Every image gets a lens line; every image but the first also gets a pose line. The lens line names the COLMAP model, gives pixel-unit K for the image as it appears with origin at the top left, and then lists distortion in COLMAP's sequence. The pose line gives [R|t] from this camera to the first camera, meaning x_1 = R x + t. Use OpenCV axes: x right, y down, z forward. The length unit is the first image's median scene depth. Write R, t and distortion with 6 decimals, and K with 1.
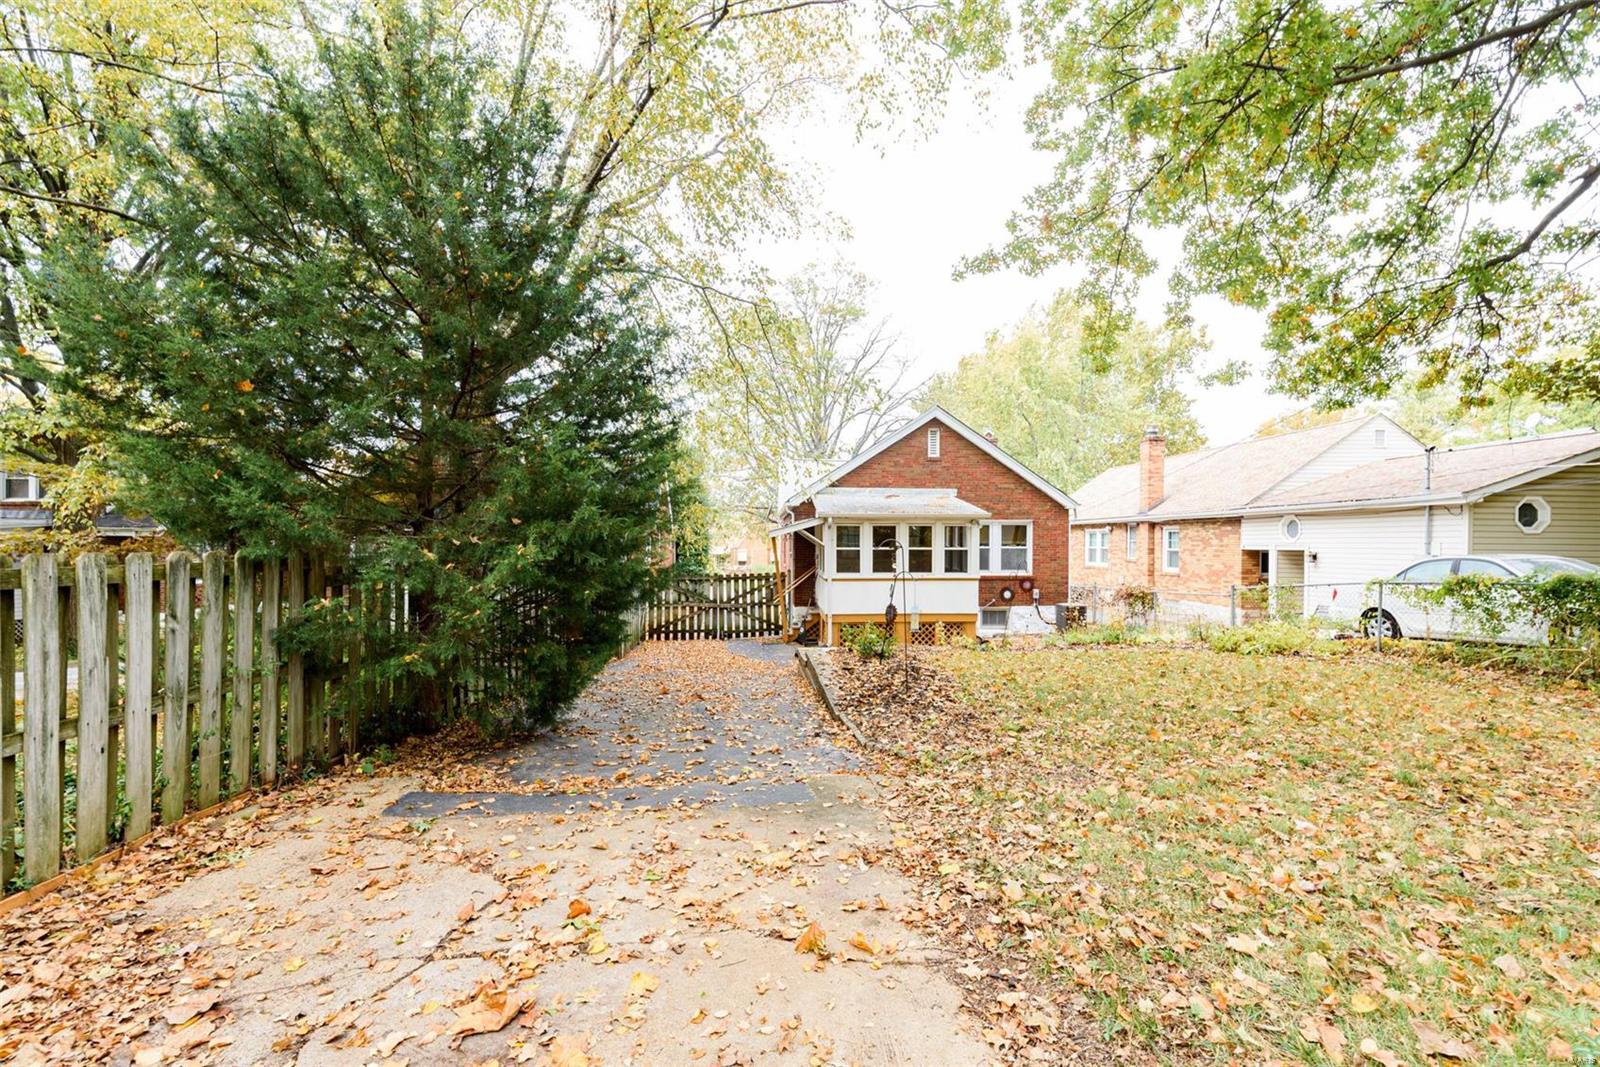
lens RADIAL K [[705.3, 0, 802.2], [0, 705.3, 535.9], [0, 0, 1]] dist [0.002117, -0.000183]
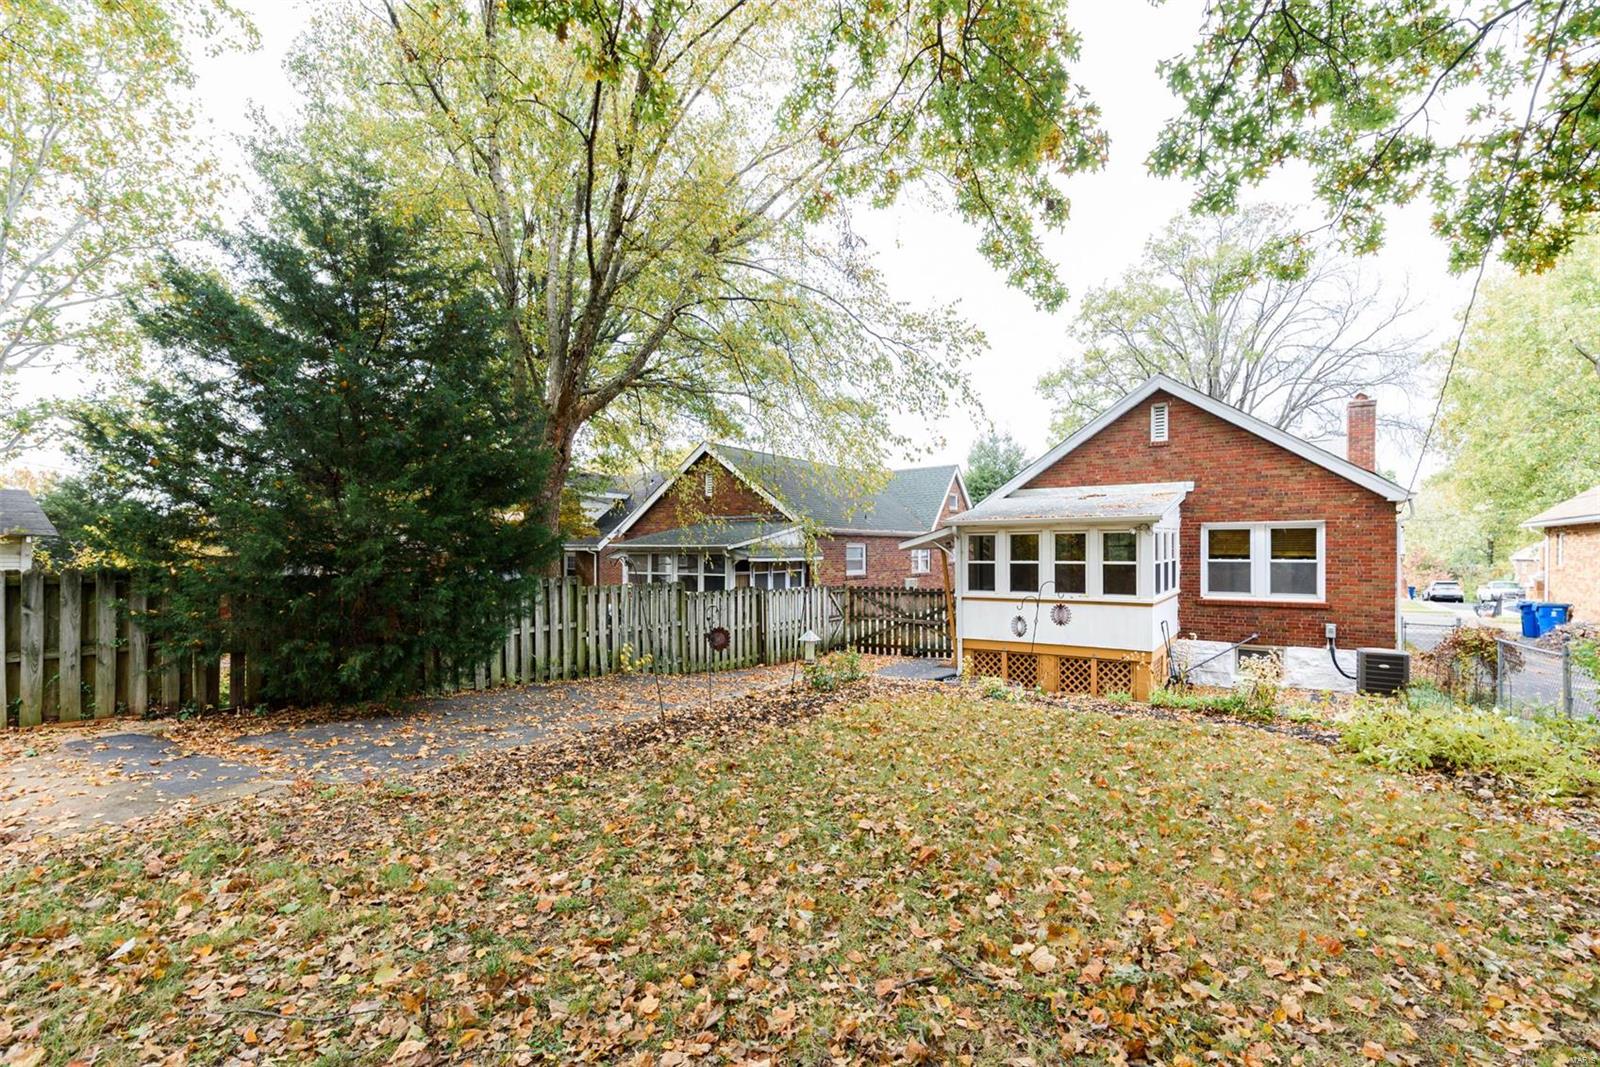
lens RADIAL K [[705.3, 0, 801.1], [0, 705.3, 538.1], [0, 0, 1]] dist [0.002117, -0.000183]
pose [[0.803642, -0.013140, -0.594968, 0.326963], [0.008147, 0.999905, -0.011079, -0.002540], [0.595057, 0.004056, 0.803673, 0.159108]]
